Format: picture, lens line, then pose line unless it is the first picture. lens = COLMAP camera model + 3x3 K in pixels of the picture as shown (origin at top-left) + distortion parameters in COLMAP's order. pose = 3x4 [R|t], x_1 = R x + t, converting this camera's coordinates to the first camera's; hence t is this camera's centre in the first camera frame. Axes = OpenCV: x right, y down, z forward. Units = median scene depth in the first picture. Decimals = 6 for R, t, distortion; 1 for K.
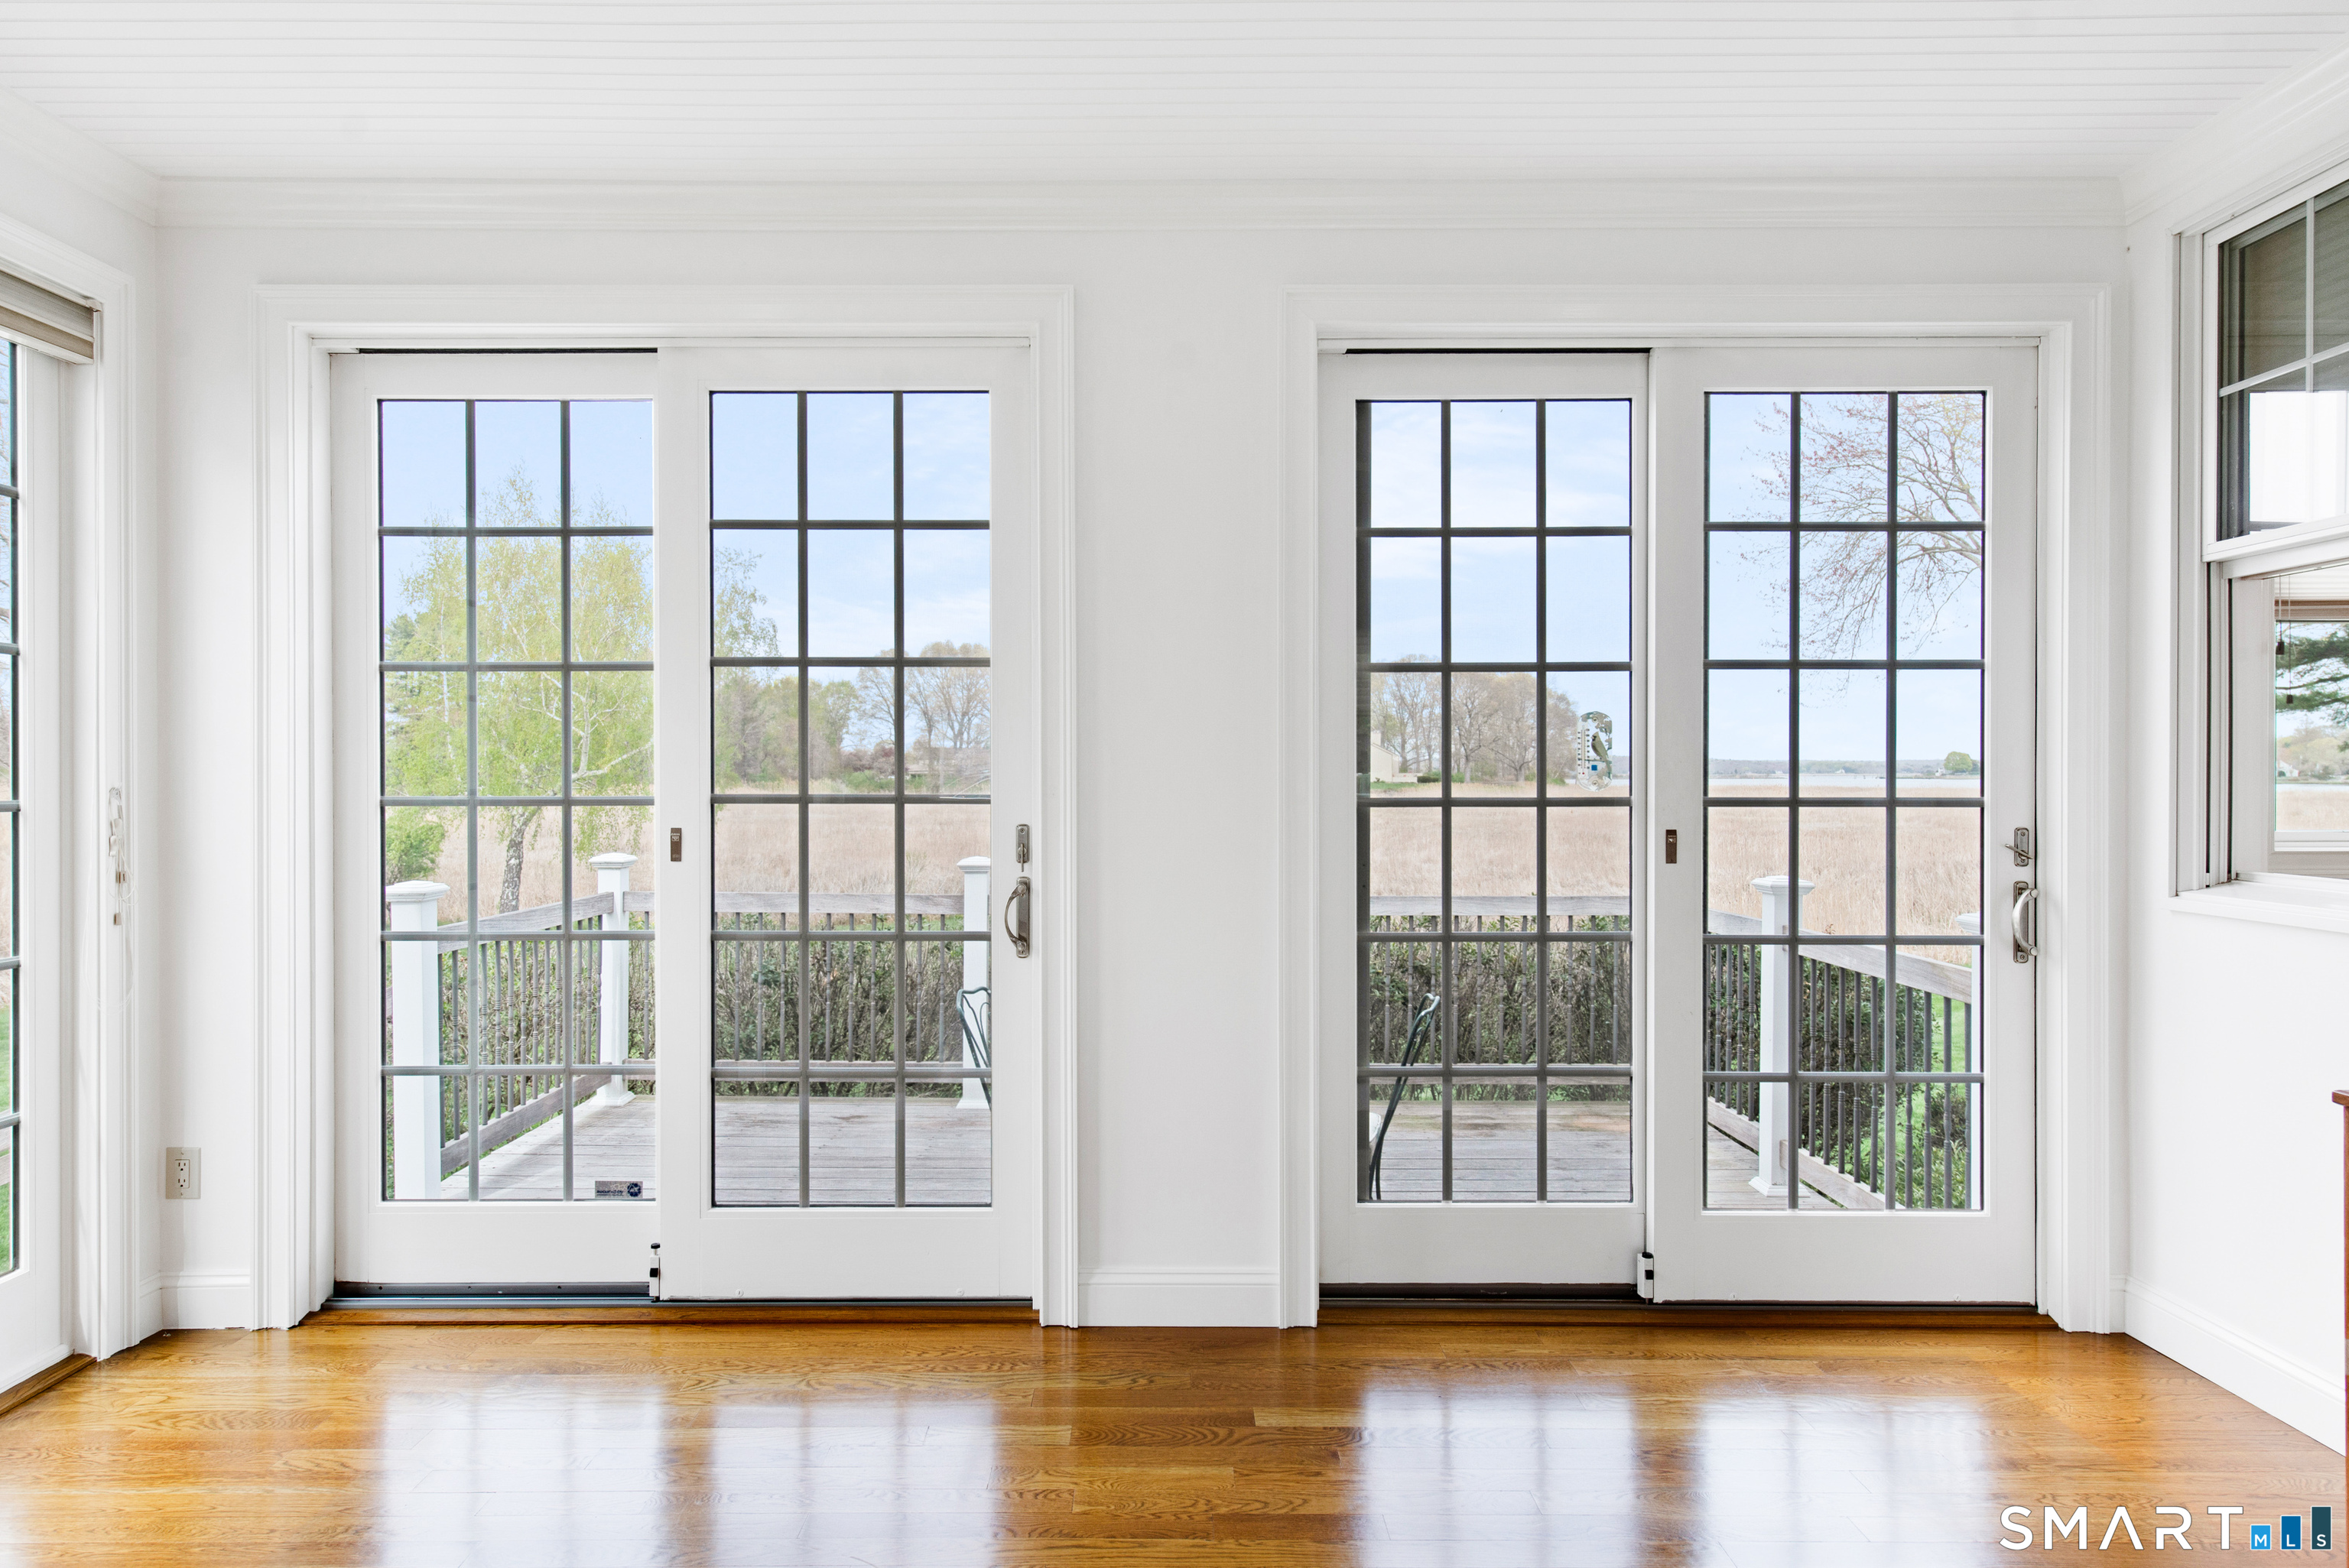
lens RADIAL K [[1372.7, 0, 1180.5], [0, 1372.7, 781.2], [0, 0, 1]] dist [0.002384, -0.000016]
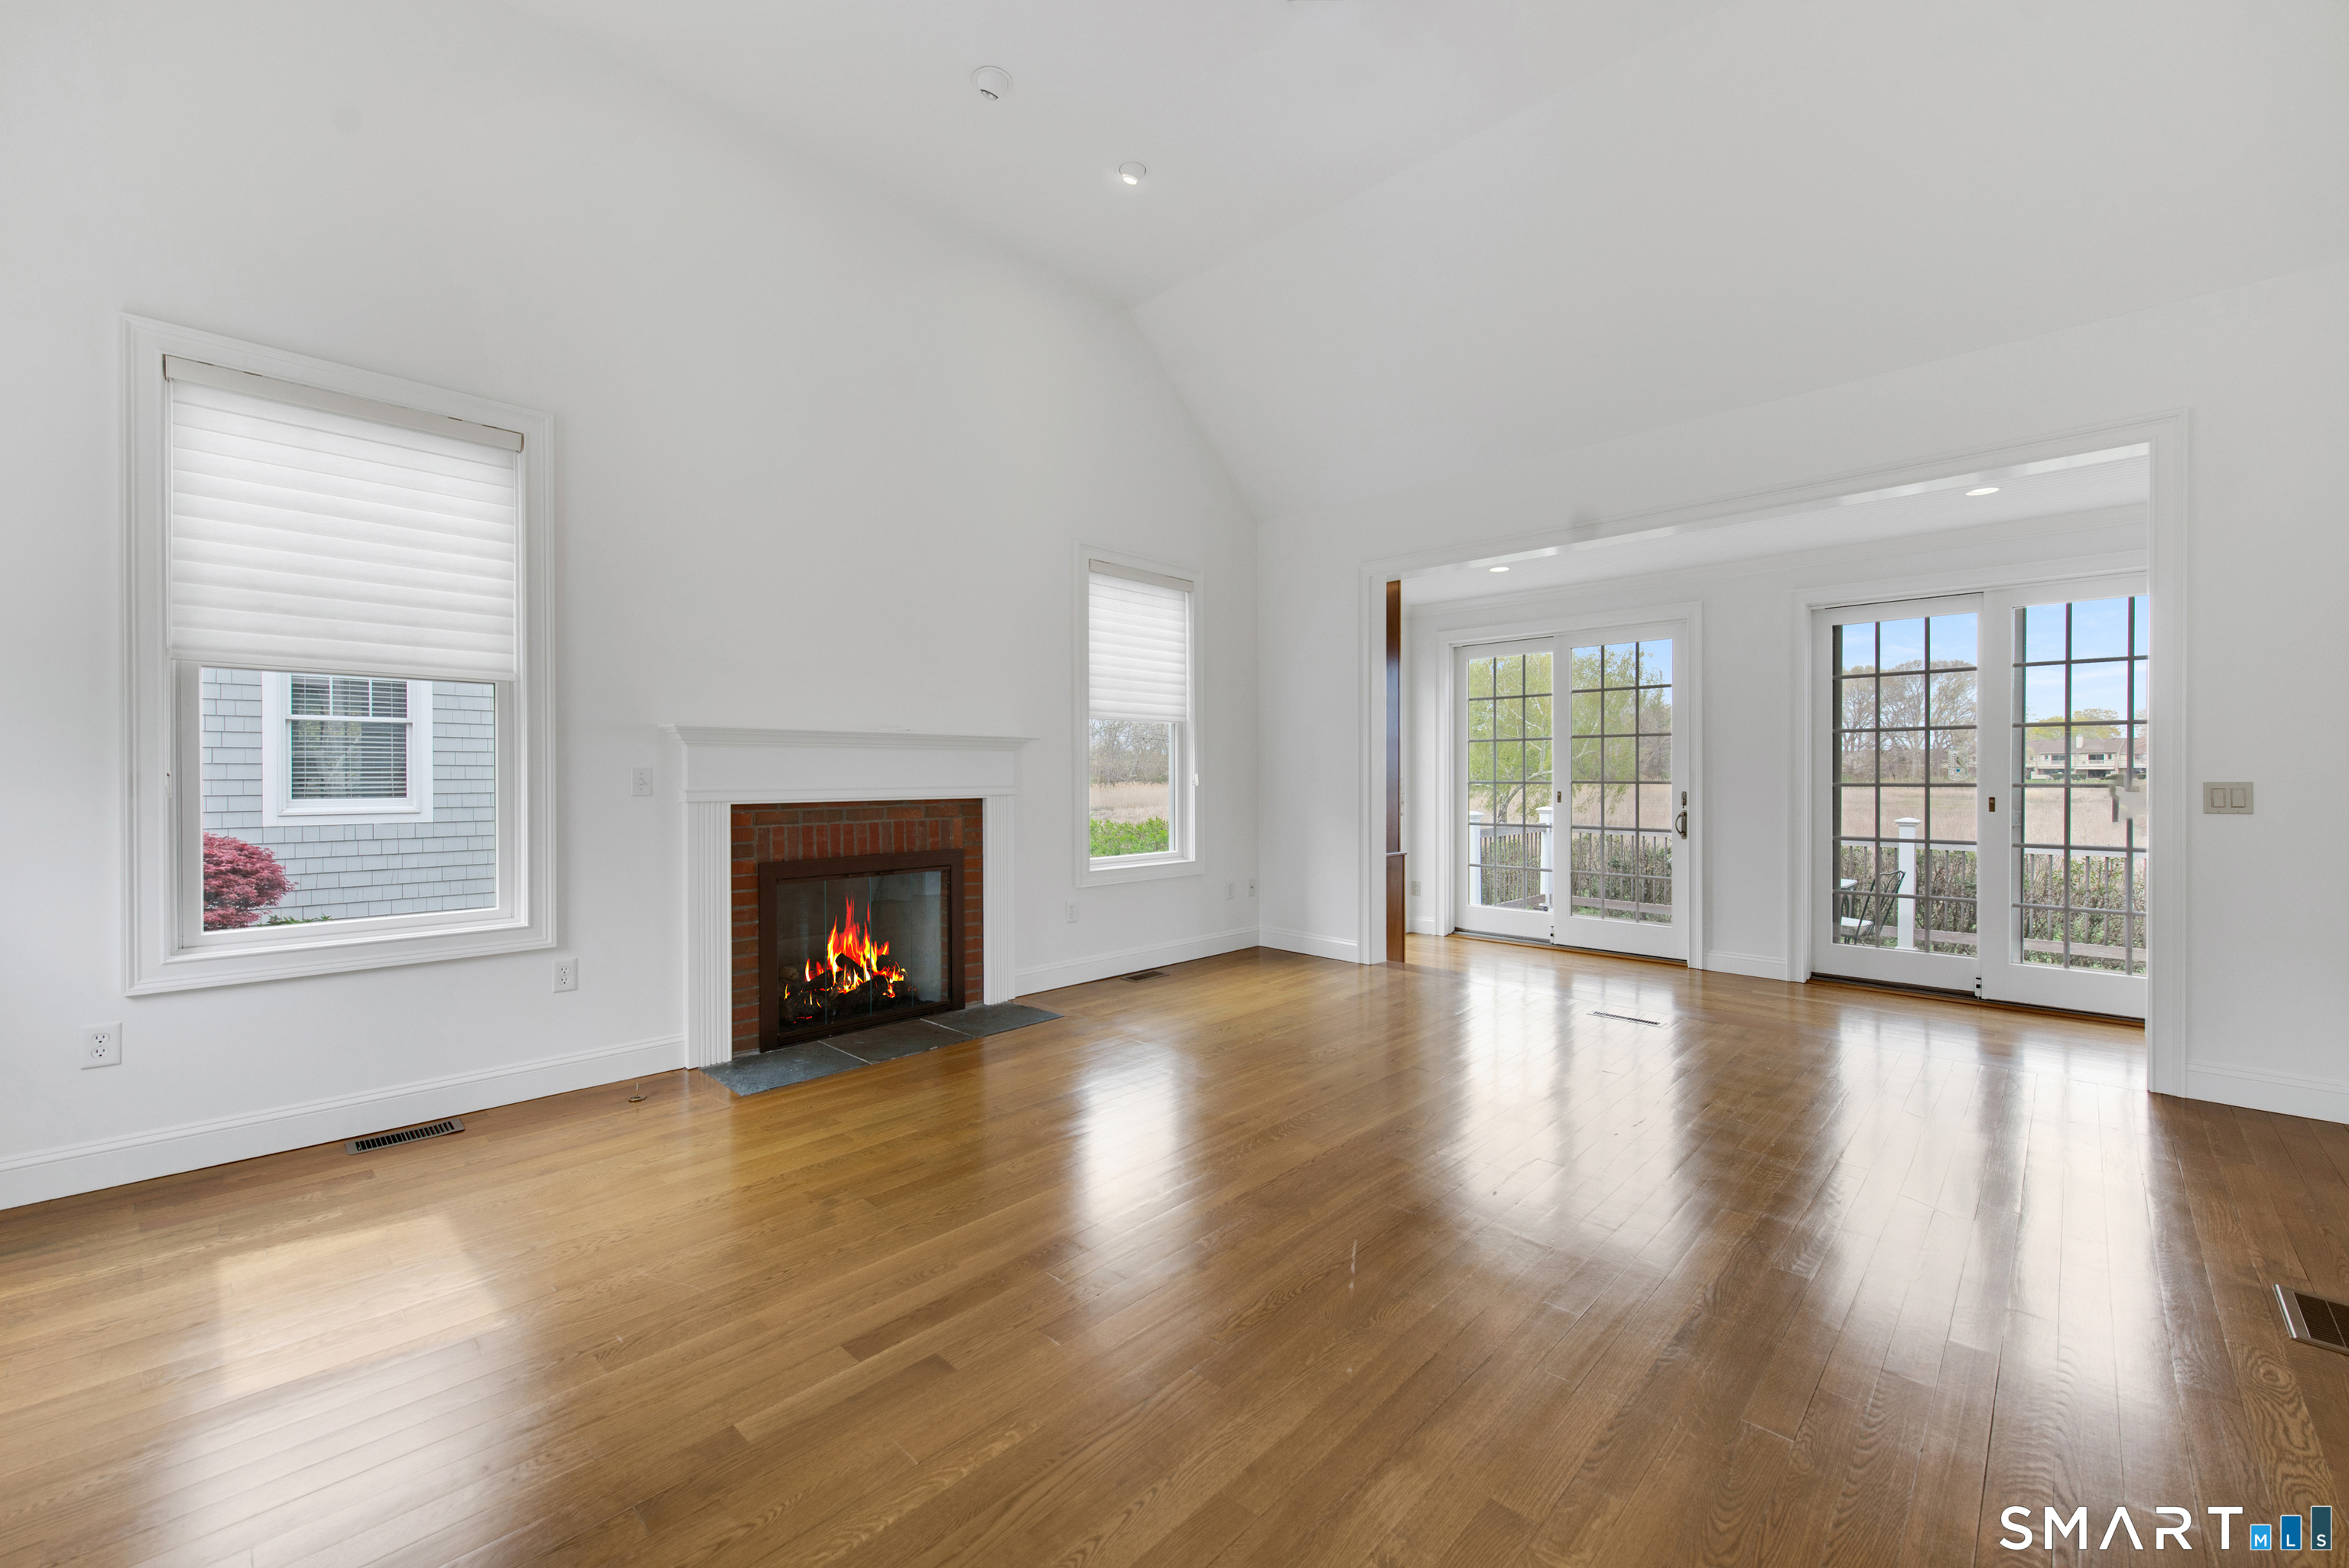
lens RADIAL K [[975.3, 0, 1172.0], [0, 975.3, 782.6], [0, 0, 1]] dist [0.003043, 0.000198]
pose [[0.749993, 0.002850, -0.661439, 0.402875], [-0.001700, 0.999996, 0.002381, 0.008998], [0.661443, -0.000661, 0.749995, -1.139786]]
